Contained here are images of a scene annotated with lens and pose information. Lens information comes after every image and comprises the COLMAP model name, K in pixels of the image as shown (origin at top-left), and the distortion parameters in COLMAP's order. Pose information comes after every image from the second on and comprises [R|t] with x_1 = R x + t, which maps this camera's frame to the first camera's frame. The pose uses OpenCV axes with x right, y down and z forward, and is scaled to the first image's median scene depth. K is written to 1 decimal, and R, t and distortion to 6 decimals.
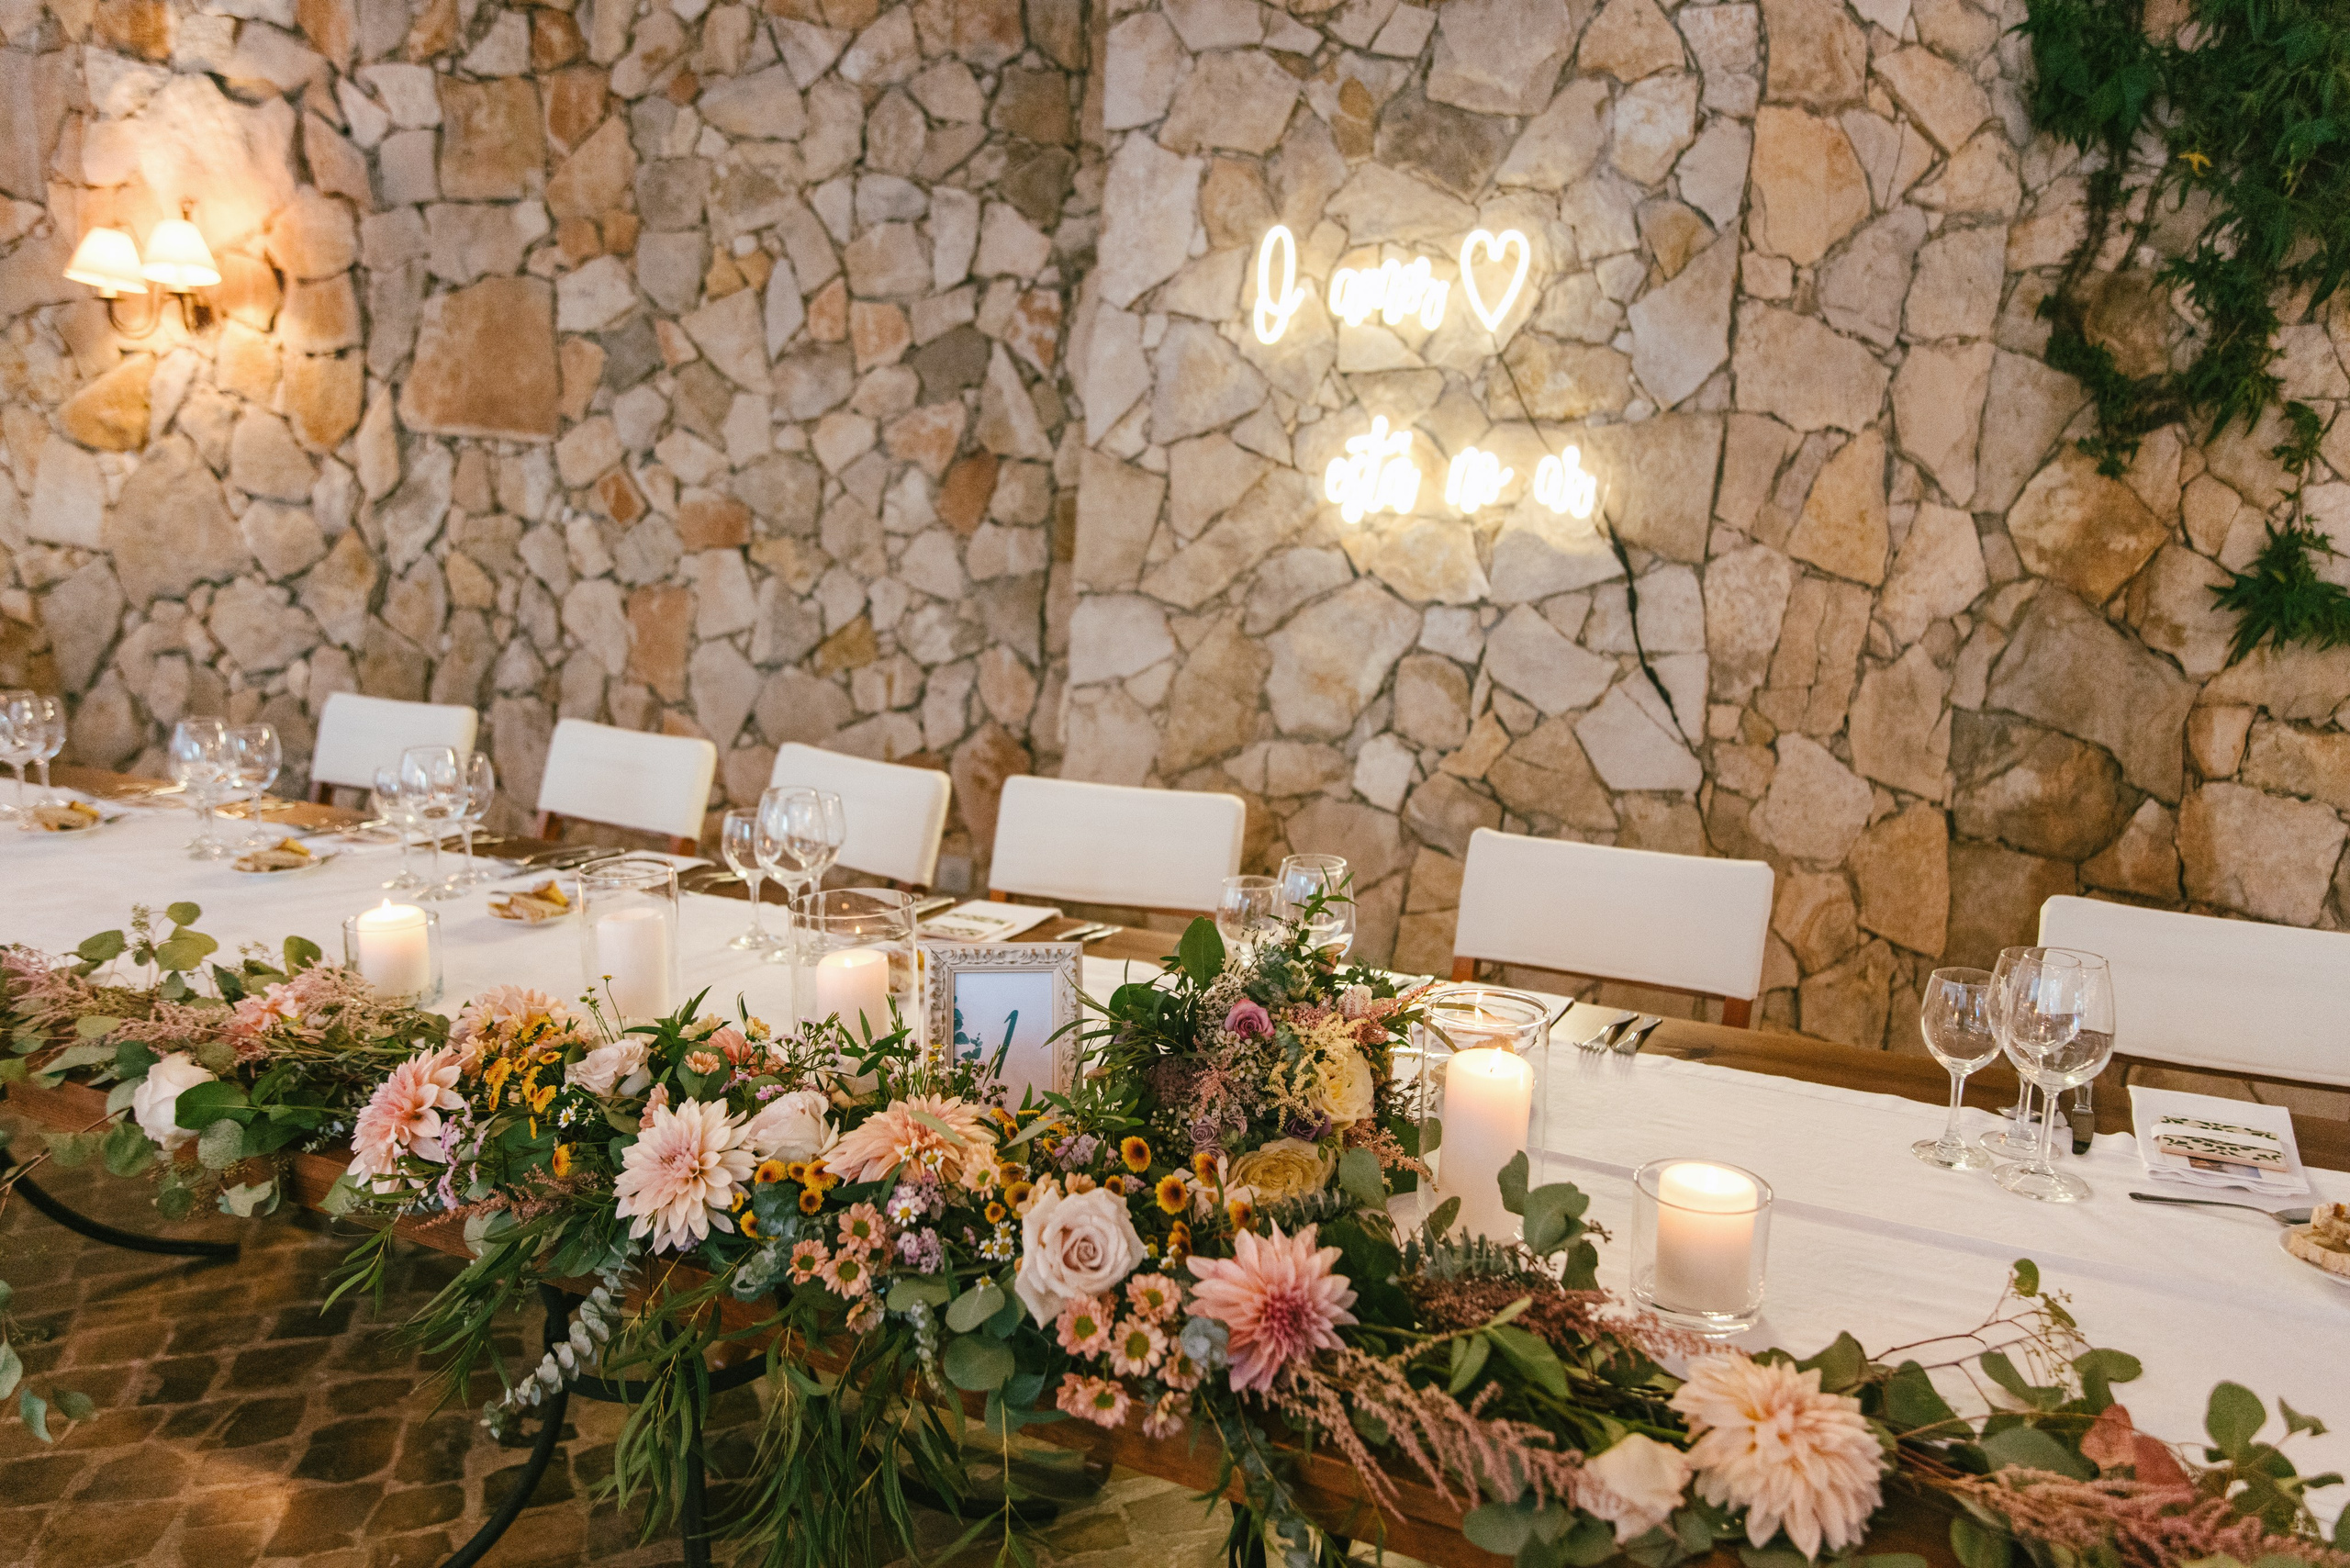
lens RADIAL K [[1689.1, 0, 1172.6], [0, 1689.1, 770.6], [0, 0, 1]] dist [-0.007615, 0.000576]
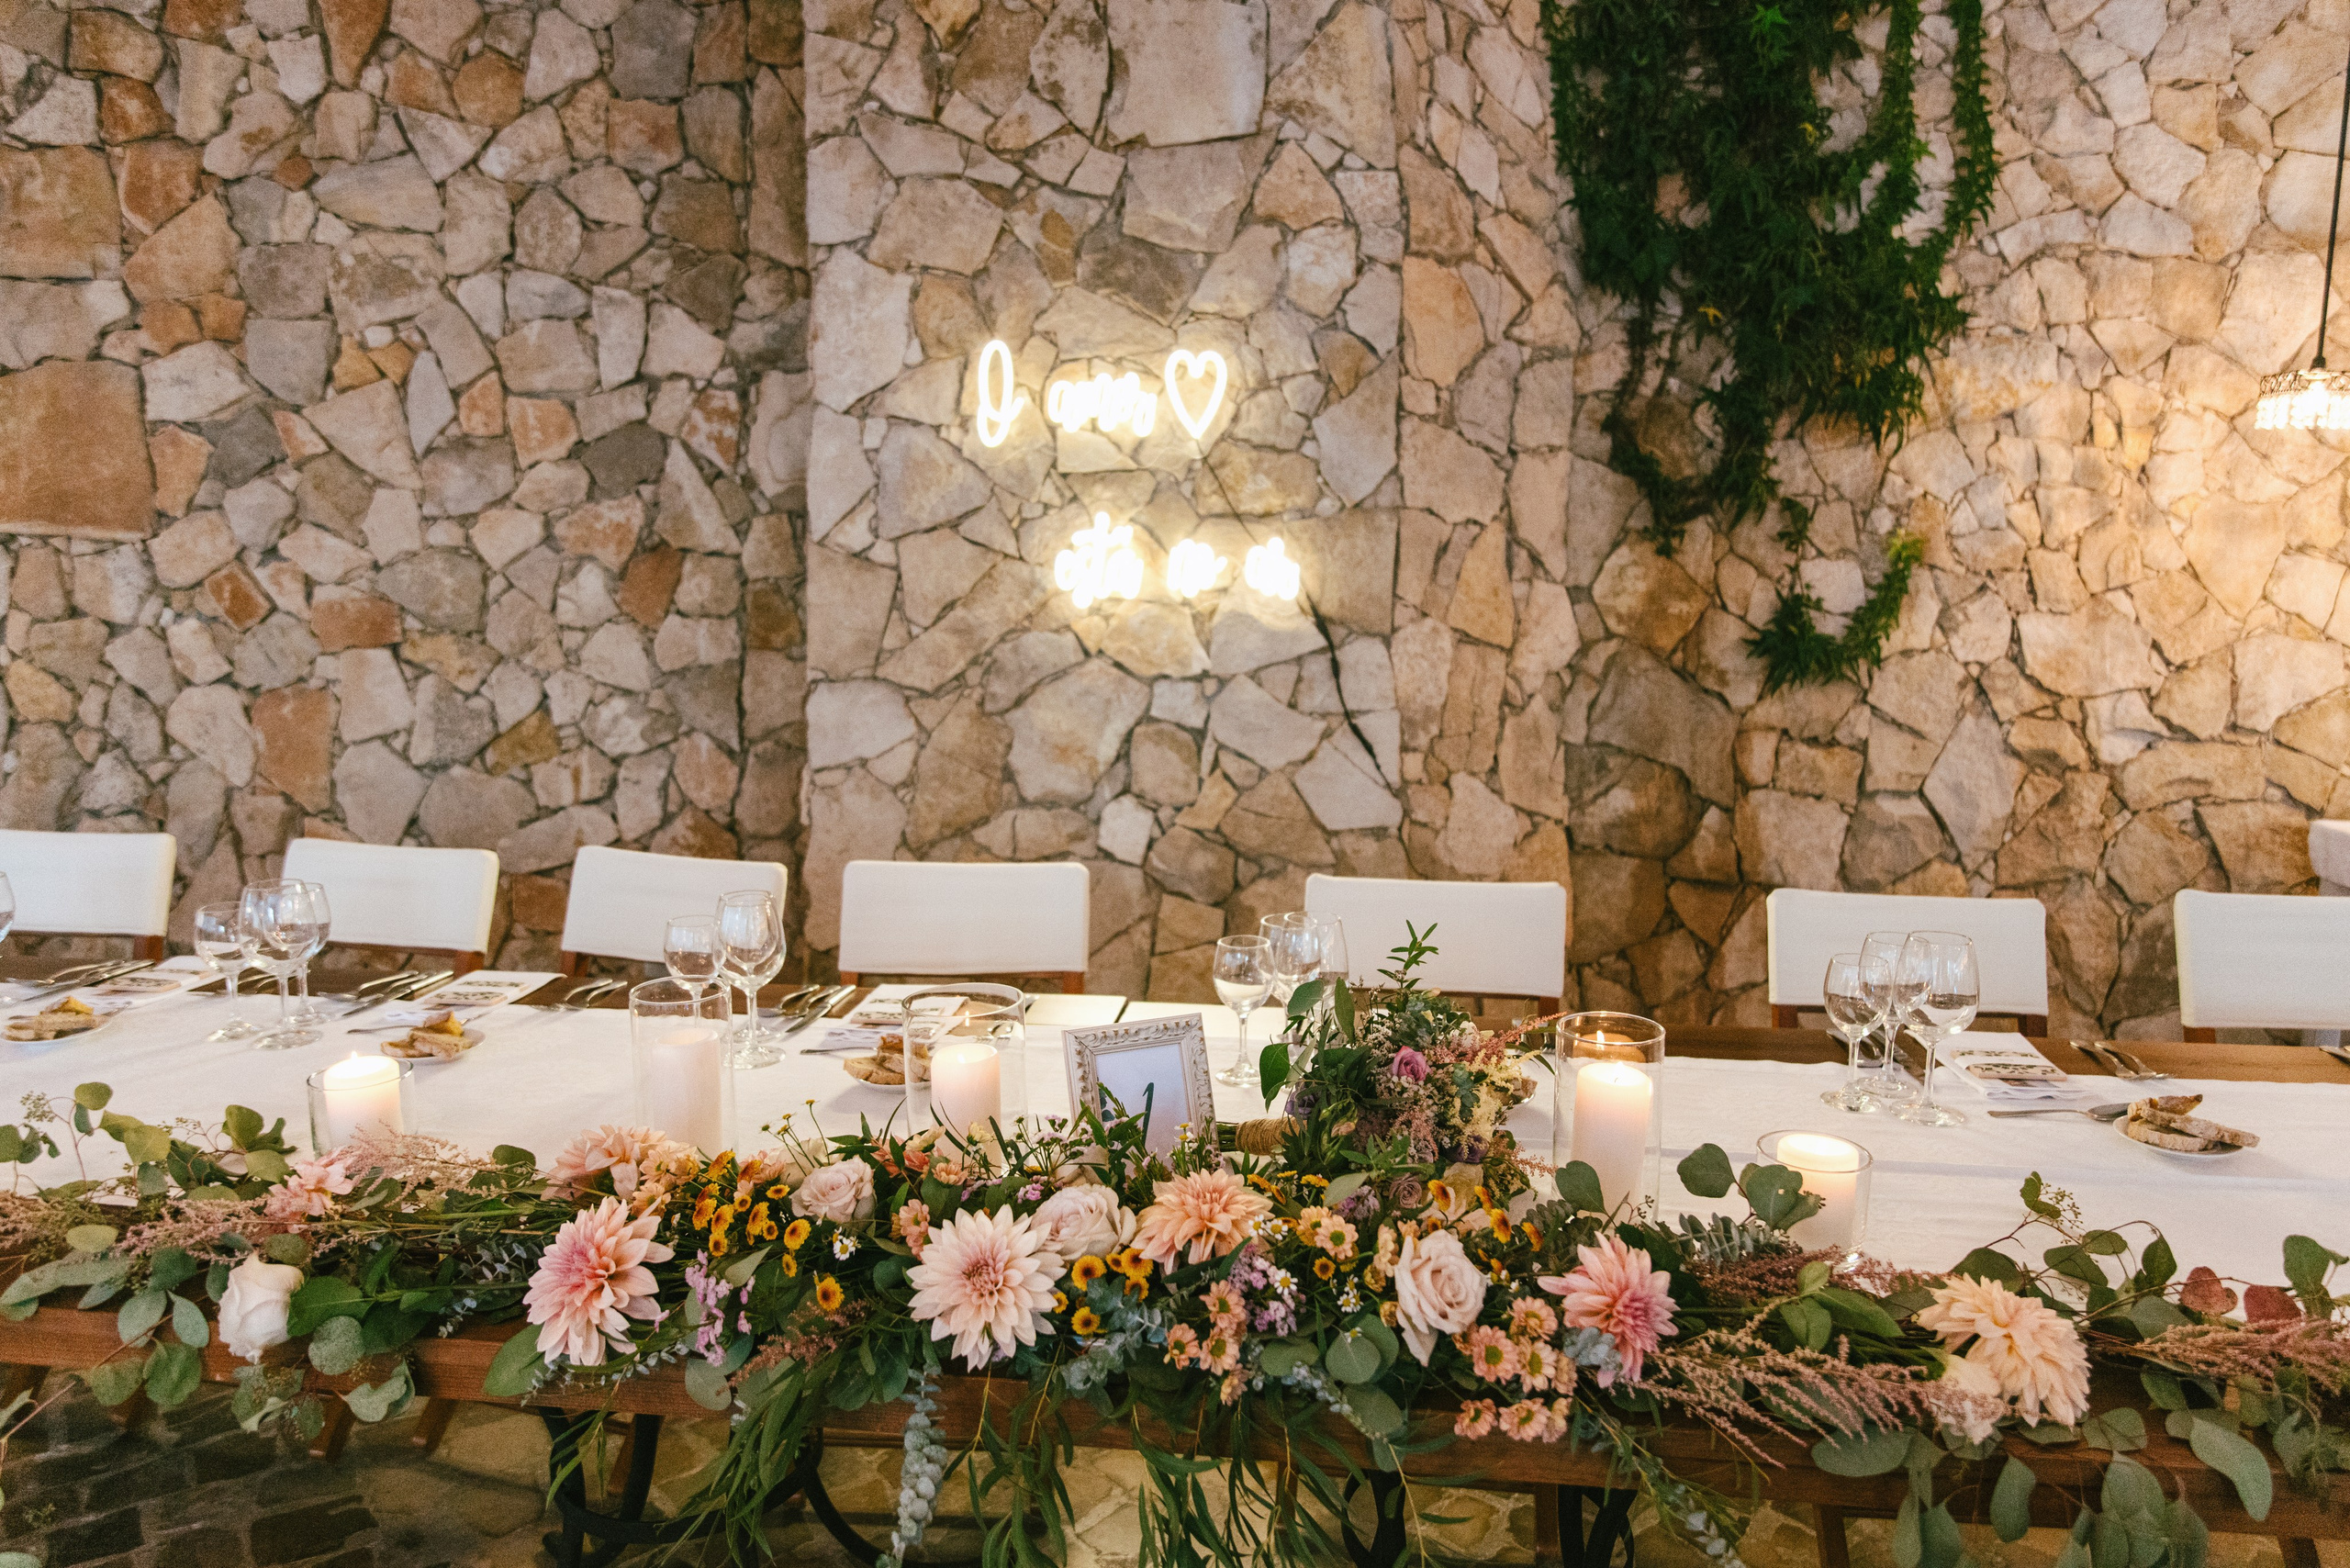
lens RADIAL K [[1552.2, 0, 1119.1], [0, 1552.2, 766.0], [0, 0, 1]] dist [-0.000283, -0.005917]
pose [[0.940104, -0.061320, 0.335327, -0.220866], [0.072204, 0.997188, -0.020075, -0.020900], [-0.333153, 0.043085, 0.941888, 0.034632]]
